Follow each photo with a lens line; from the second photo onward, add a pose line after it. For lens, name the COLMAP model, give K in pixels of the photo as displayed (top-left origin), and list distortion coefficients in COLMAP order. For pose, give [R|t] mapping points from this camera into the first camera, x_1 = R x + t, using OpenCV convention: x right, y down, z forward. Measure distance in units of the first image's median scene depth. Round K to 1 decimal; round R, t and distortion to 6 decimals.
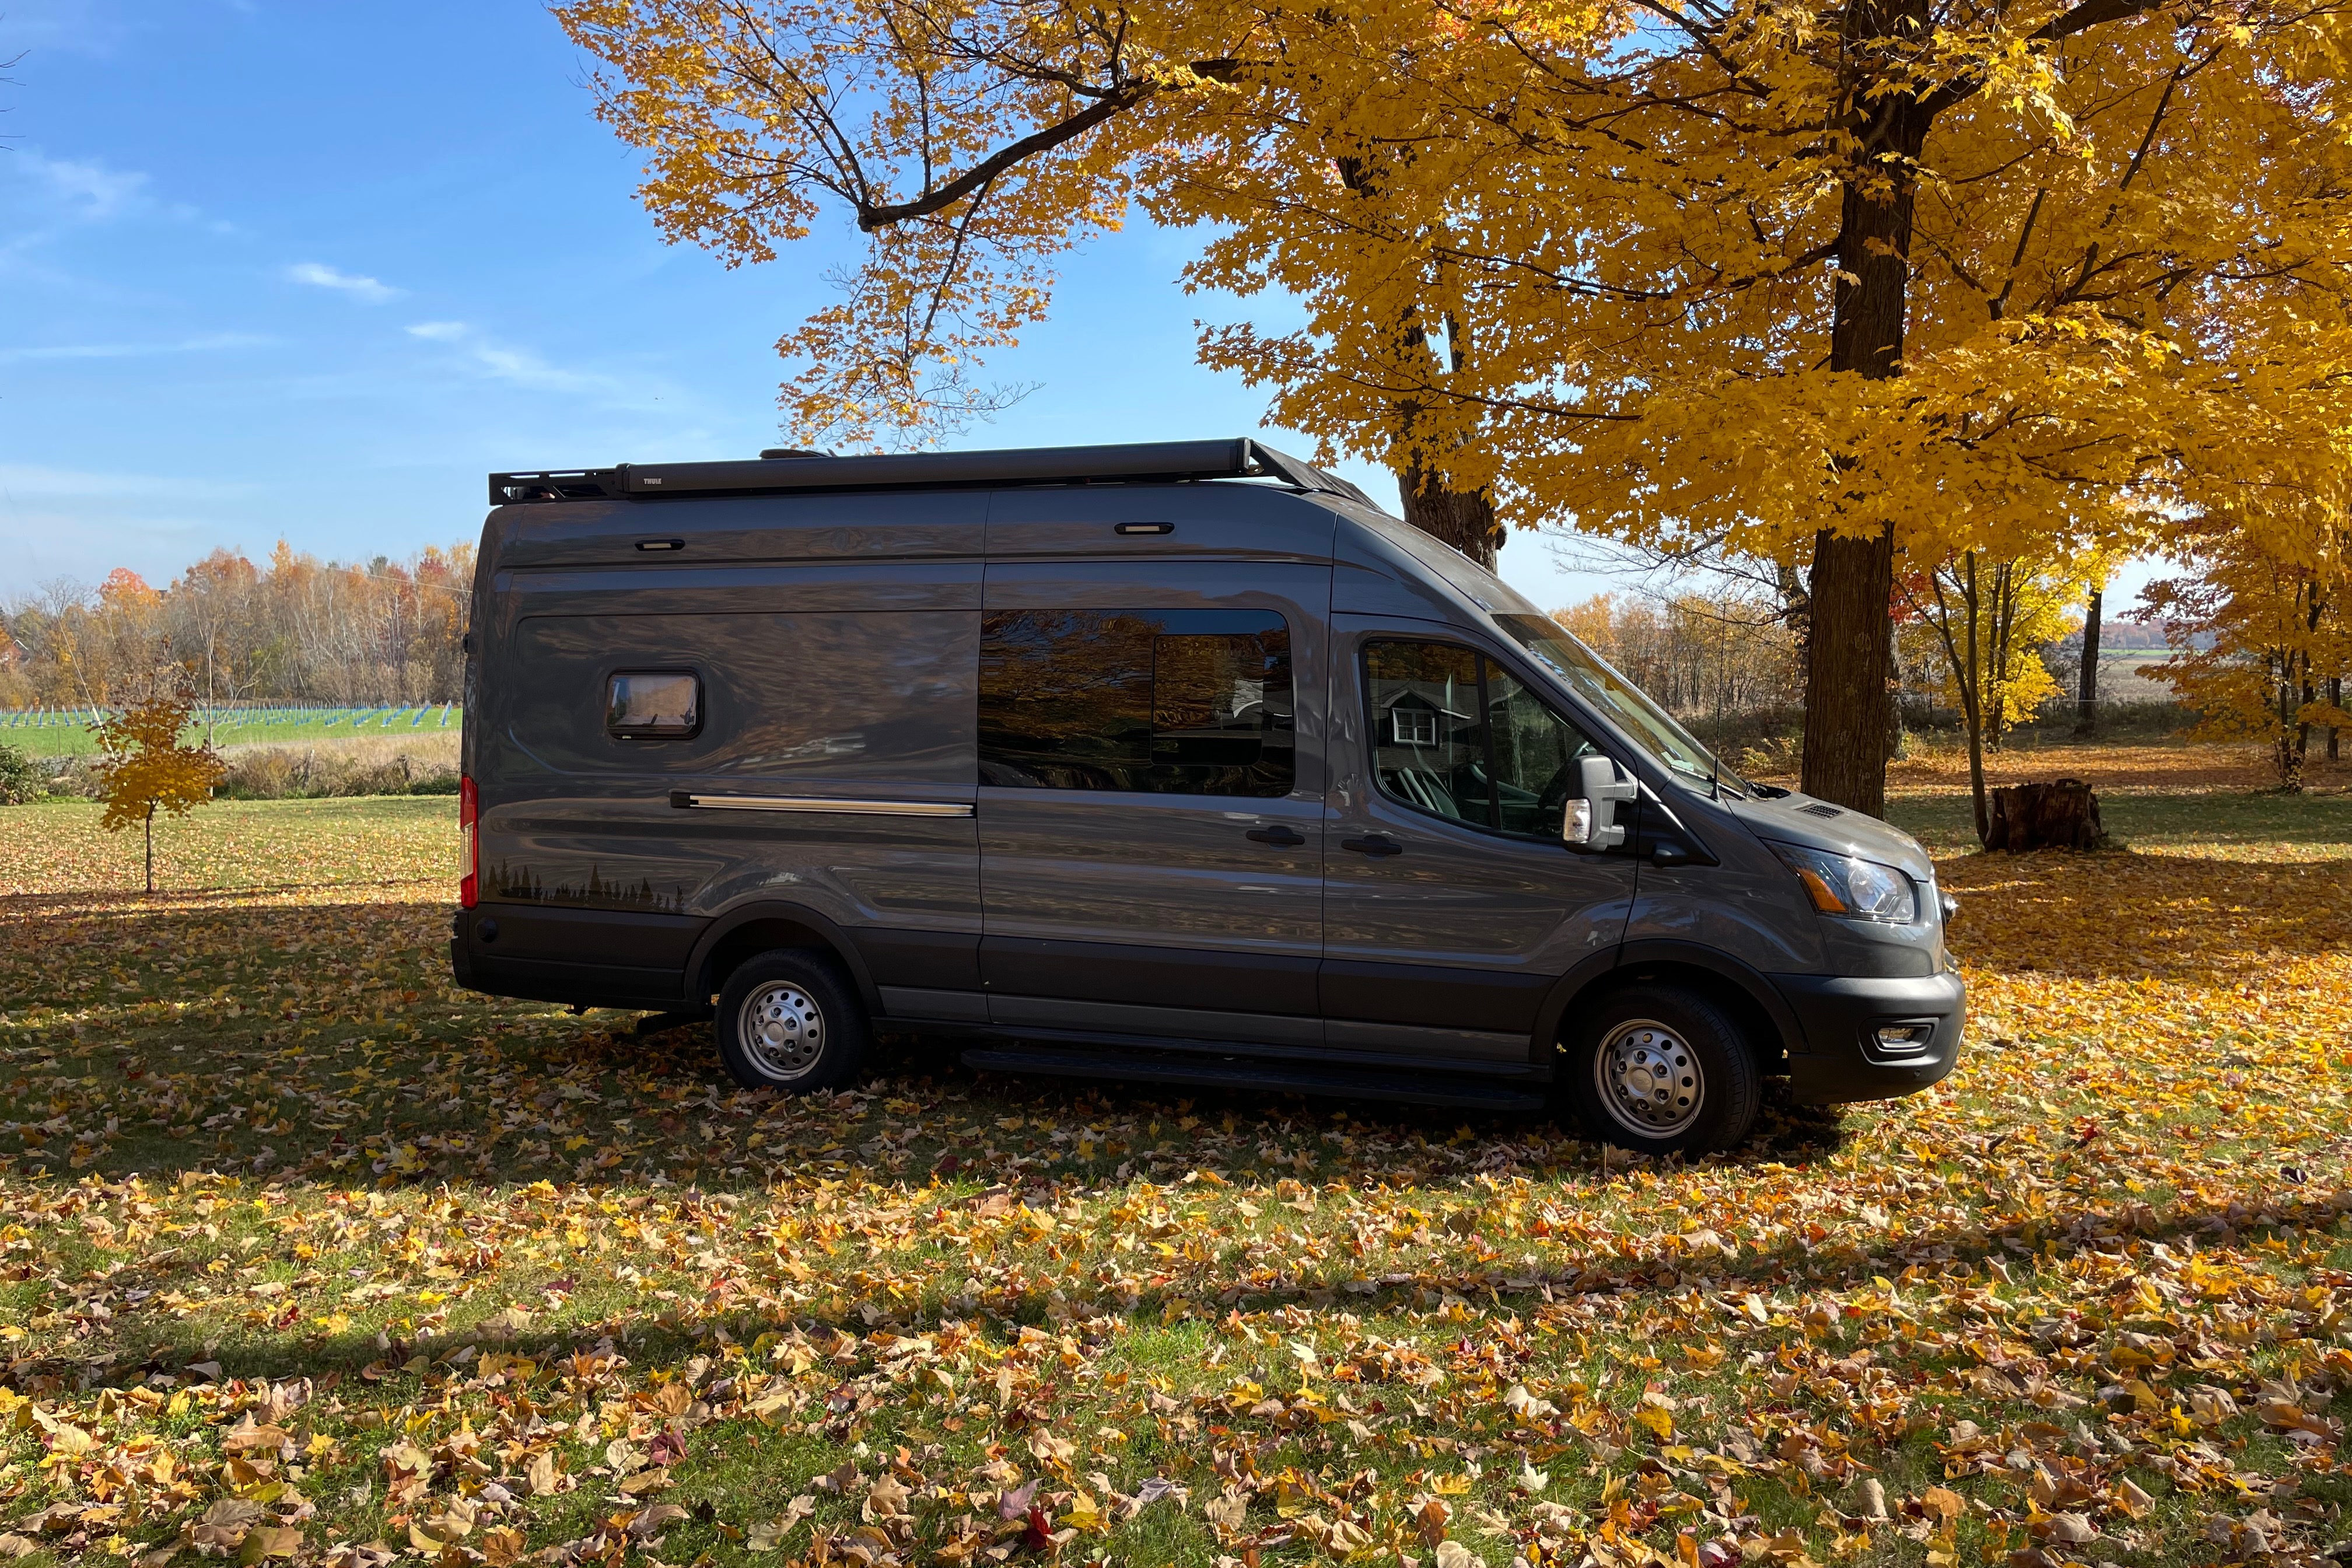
lens RADIAL K [[1629.0, 0, 1176.0], [0, 1629.0, 784.0], [0, 0, 1]] dist [0.057536, -0.000176]
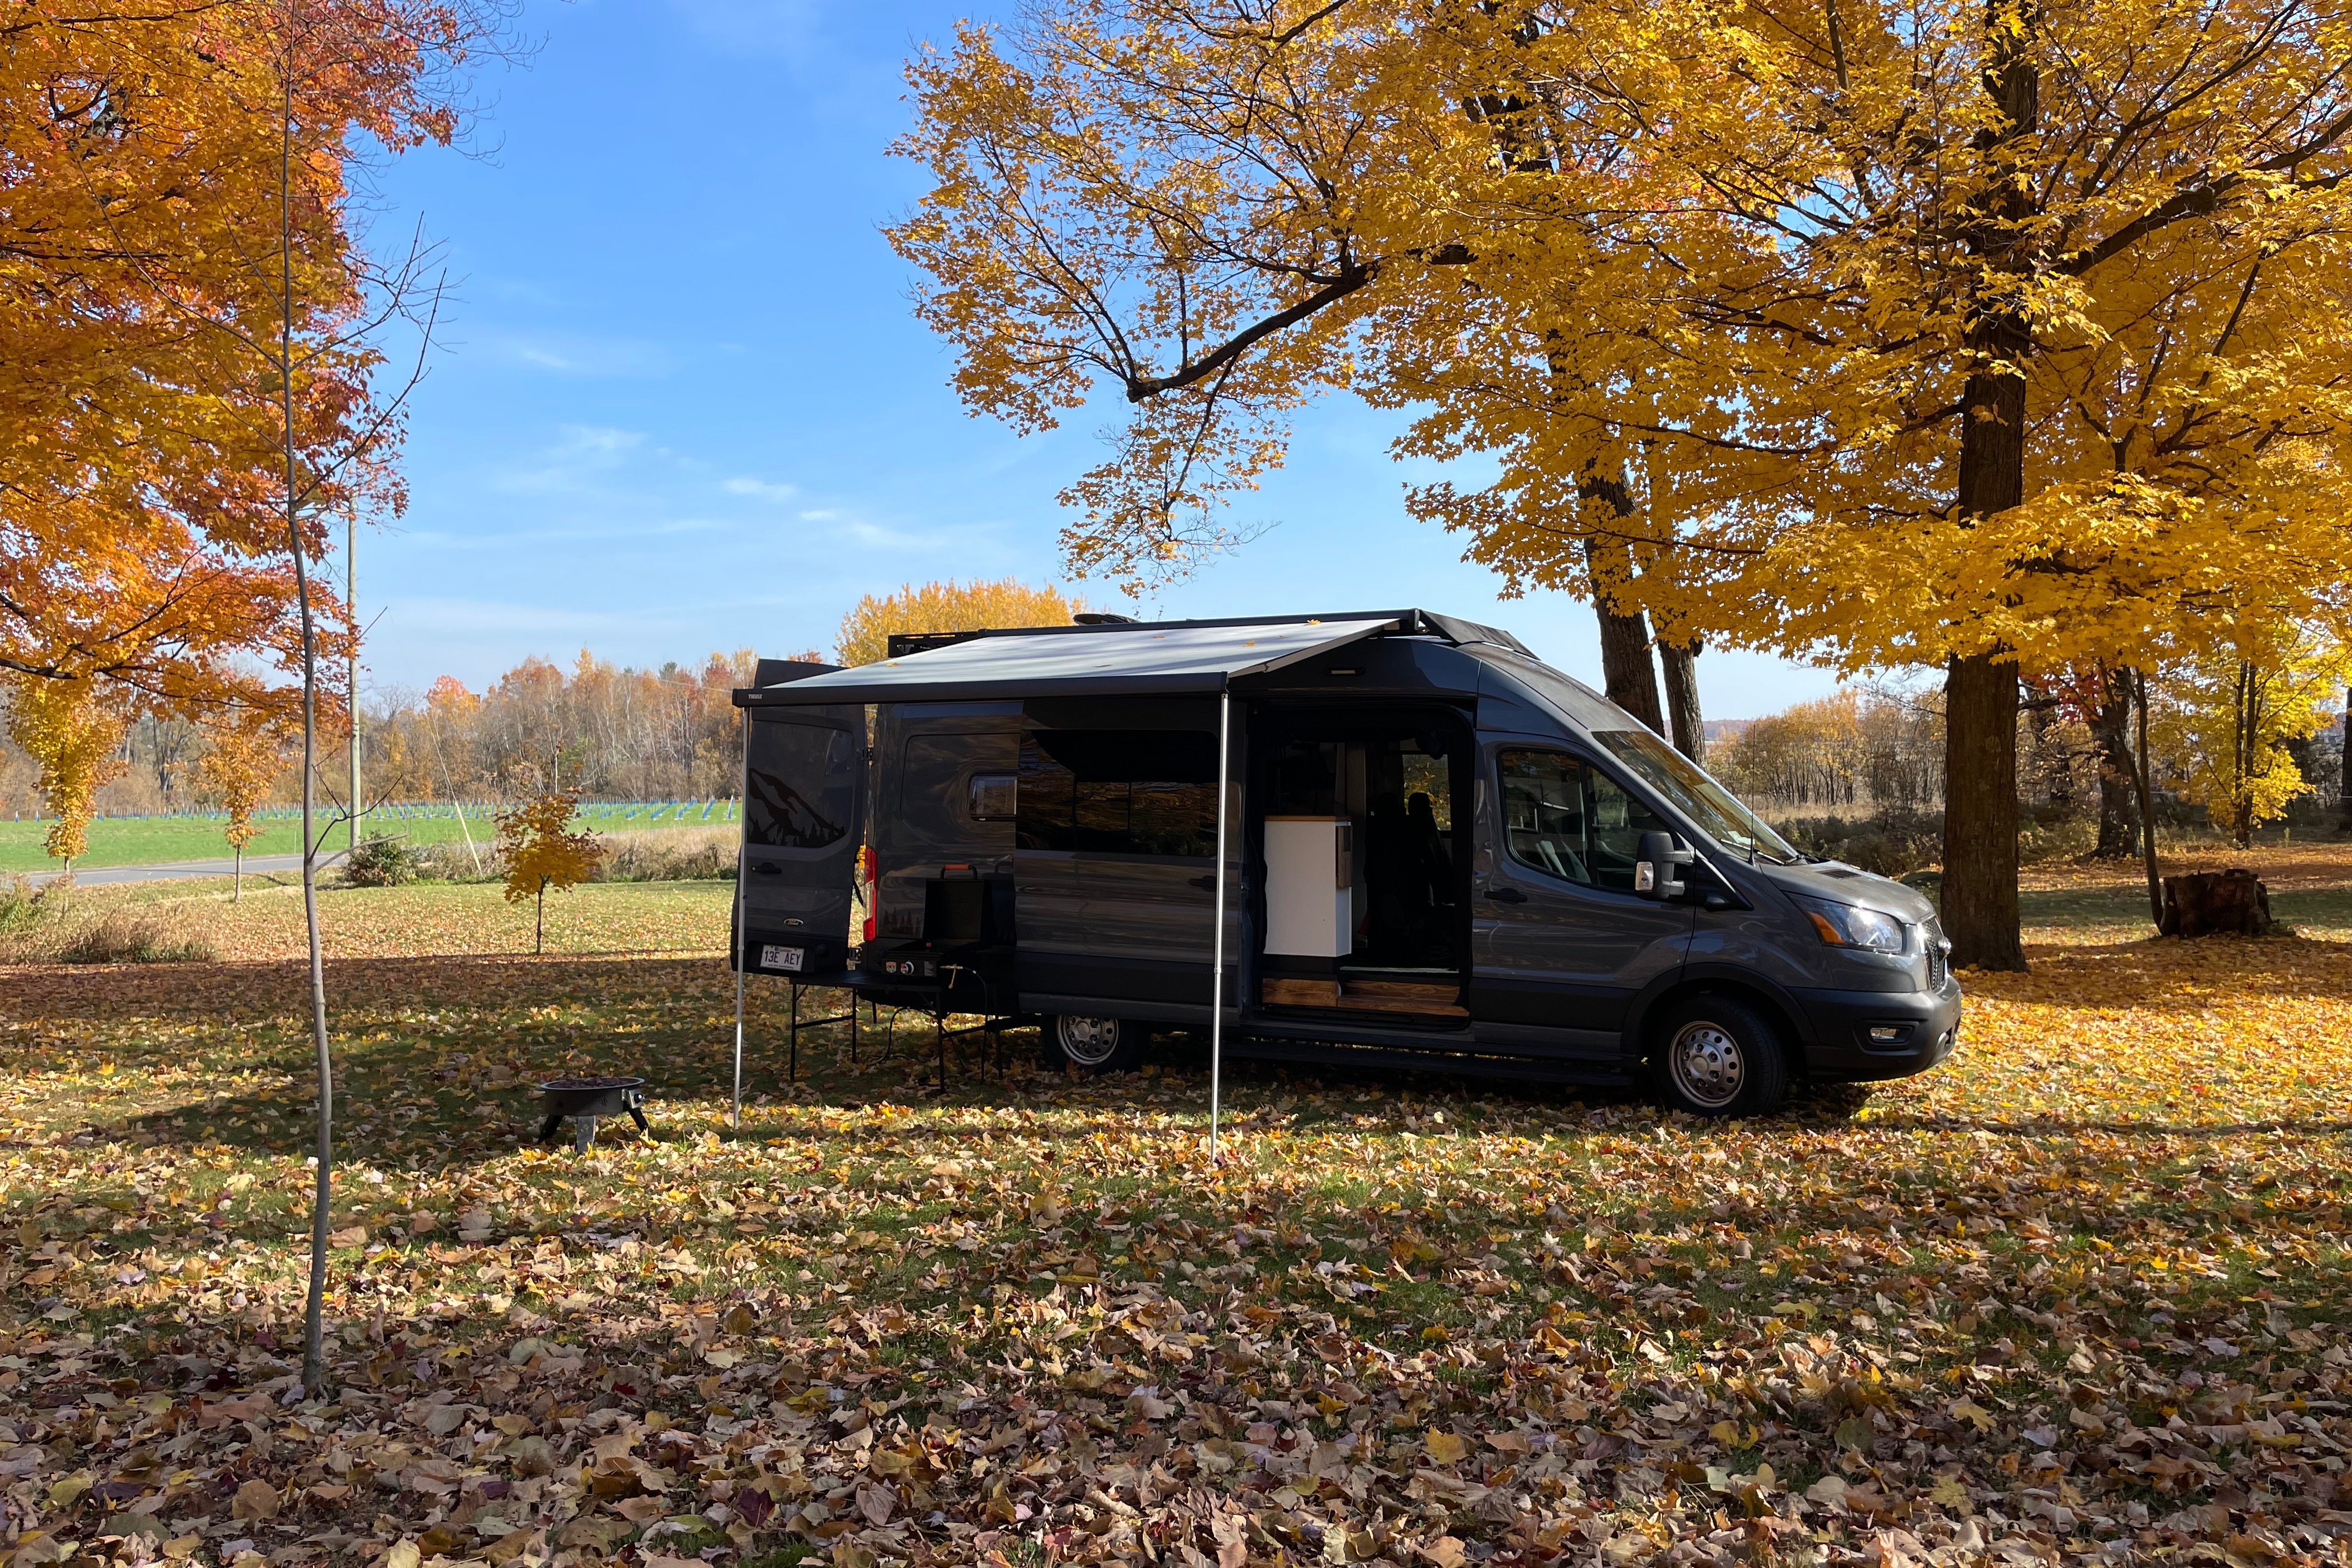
lens RADIAL K [[1629.0, 0, 1176.0], [0, 1629.0, 784.0], [0, 0, 1]] dist [0.057536, -0.000176]
pose [[0.989181, -0.000627, -0.146702, 0.015873], [-0.007893, 0.998315, -0.057493, 0.008687], [0.146491, 0.058029, 0.987509, -0.149876]]
